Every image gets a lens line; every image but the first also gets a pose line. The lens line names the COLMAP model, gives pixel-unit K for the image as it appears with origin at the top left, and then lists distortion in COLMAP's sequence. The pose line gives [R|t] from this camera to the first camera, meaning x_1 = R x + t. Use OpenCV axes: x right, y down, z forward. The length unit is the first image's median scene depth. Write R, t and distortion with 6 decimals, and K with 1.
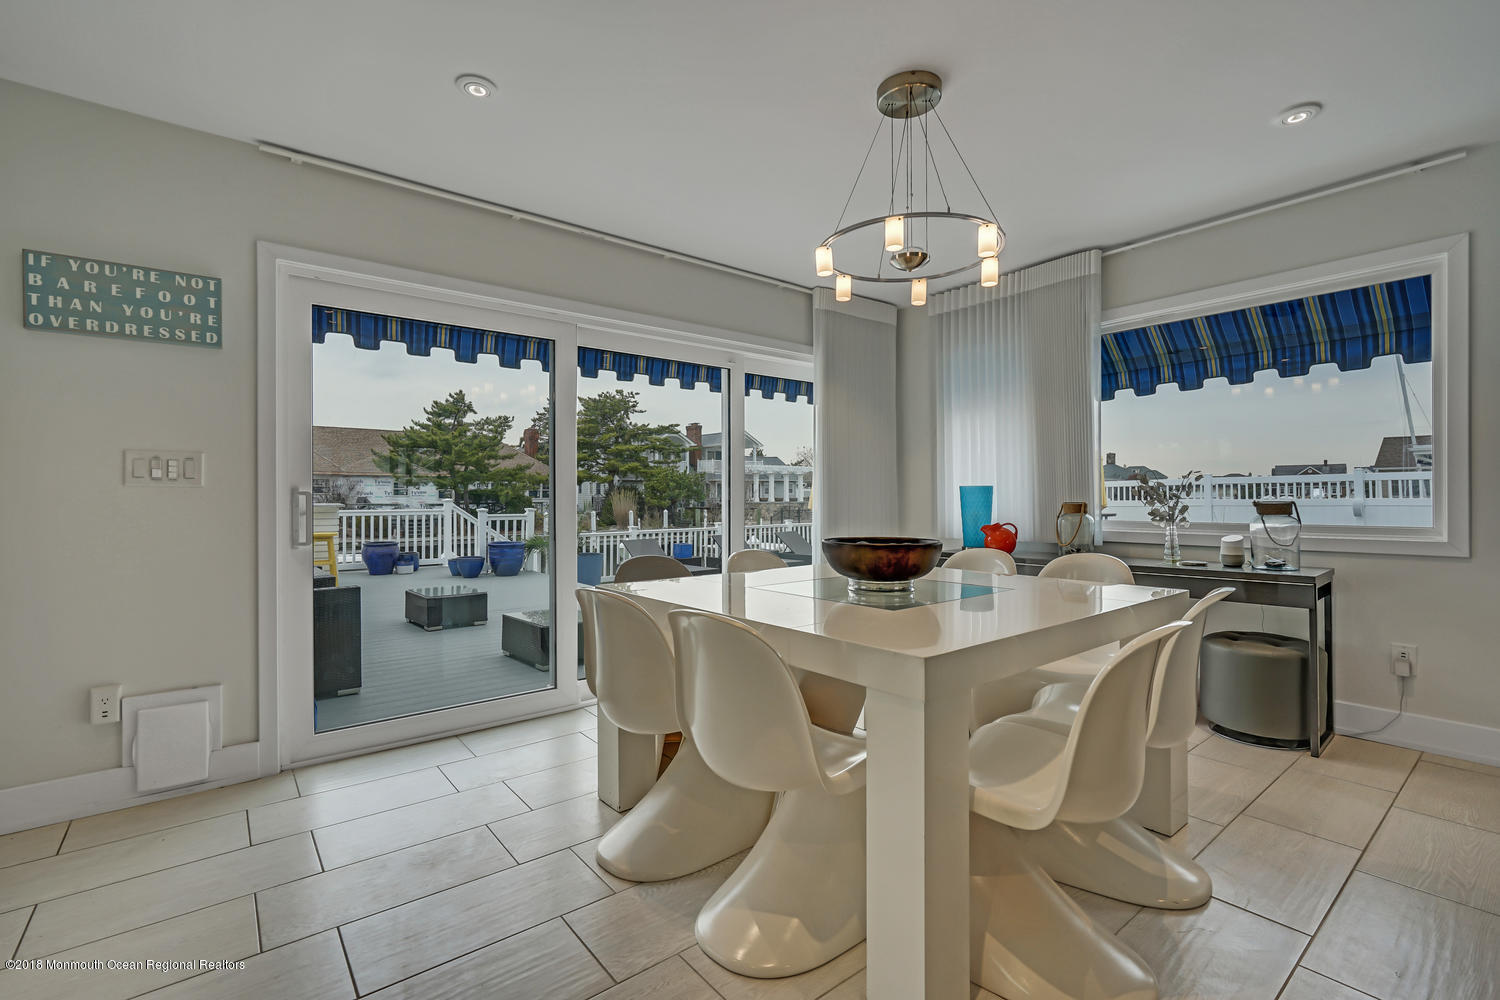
lens RADIAL K [[670.6, 0, 745.6], [0, 670.6, 496.6], [0, 0, 1]] dist [-0.004907, 0.001059]
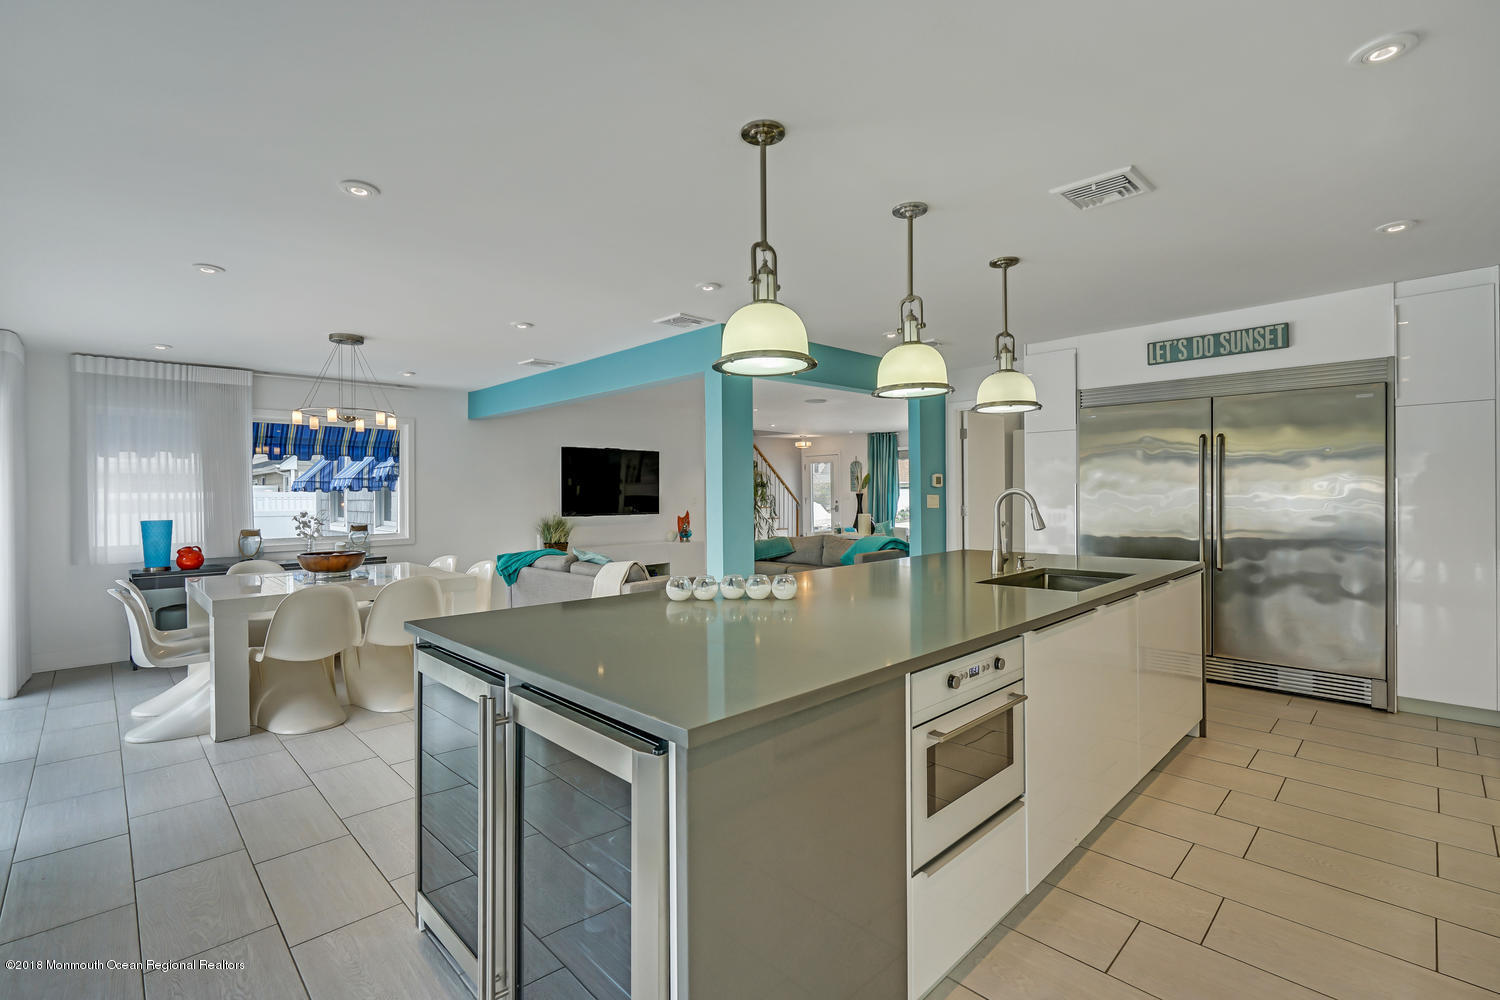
lens RADIAL K [[670.6, 0, 745.6], [0, 670.6, 496.6], [0, 0, 1]] dist [-0.004907, 0.001059]
pose [[-0.101282, 0.002772, 0.994854, -1.245867], [0.011429, 0.999933, -0.001623, -0.054826], [-0.994792, 0.011206, -0.101307, -0.014181]]
